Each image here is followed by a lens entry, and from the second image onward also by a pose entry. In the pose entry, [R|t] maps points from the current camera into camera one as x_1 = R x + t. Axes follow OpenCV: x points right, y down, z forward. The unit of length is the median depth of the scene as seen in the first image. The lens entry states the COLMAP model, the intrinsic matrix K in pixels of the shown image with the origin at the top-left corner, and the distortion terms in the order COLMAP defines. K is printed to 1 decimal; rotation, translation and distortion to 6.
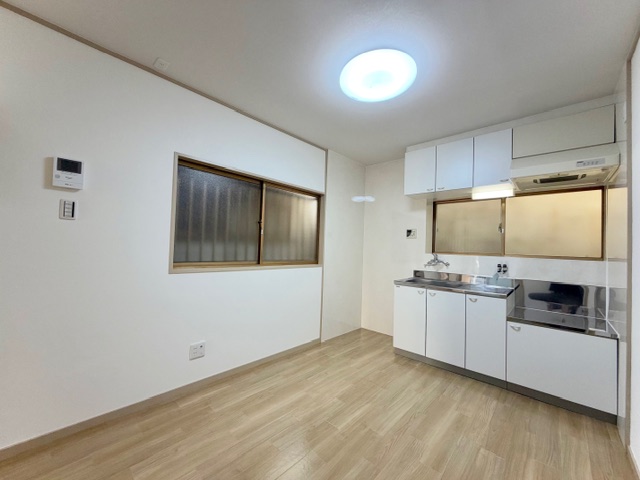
lens RADIAL K [[255.3, 0, 314.0], [0, 255.3, 232.8], [0, 0, 1]] dist [-0.001104, 0.000062]
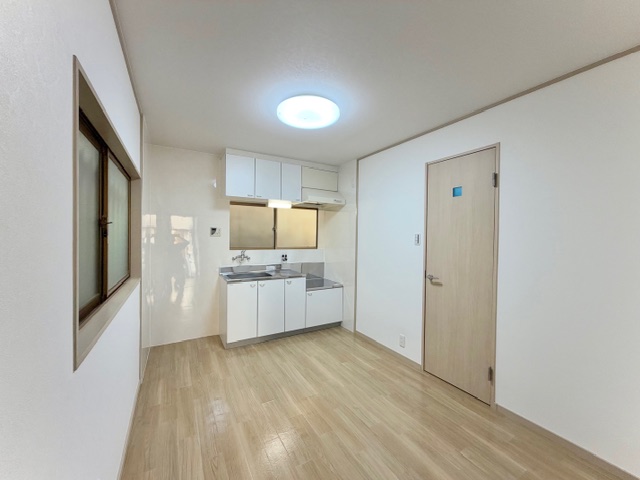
lens RADIAL K [[255.3, 0, 320.9], [0, 255.3, 233.7], [0, 0, 1]] dist [-0.001104, 0.000062]
pose [[0.280032, -0.018279, 0.959817, -0.607912], [-0.058773, 0.997617, 0.036147, -0.064257], [-0.958190, -0.066533, 0.278290, 0.395498]]
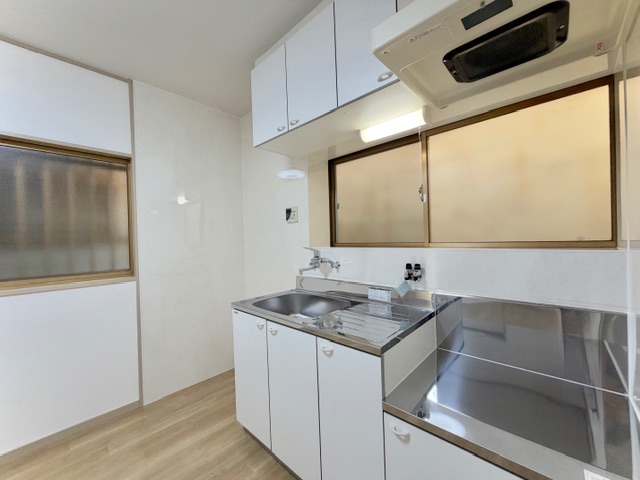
lens RADIAL K [[255.3, 0, 306.7], [0, 255.3, 234.5], [0, 0, 1]] dist [-0.001104, 0.000062]
pose [[0.997711, -0.067613, -0.000960, 0.525807], [0.067559, 0.996100, 0.056745, 0.021896], [-0.002880, -0.056680, 0.998388, 0.492768]]
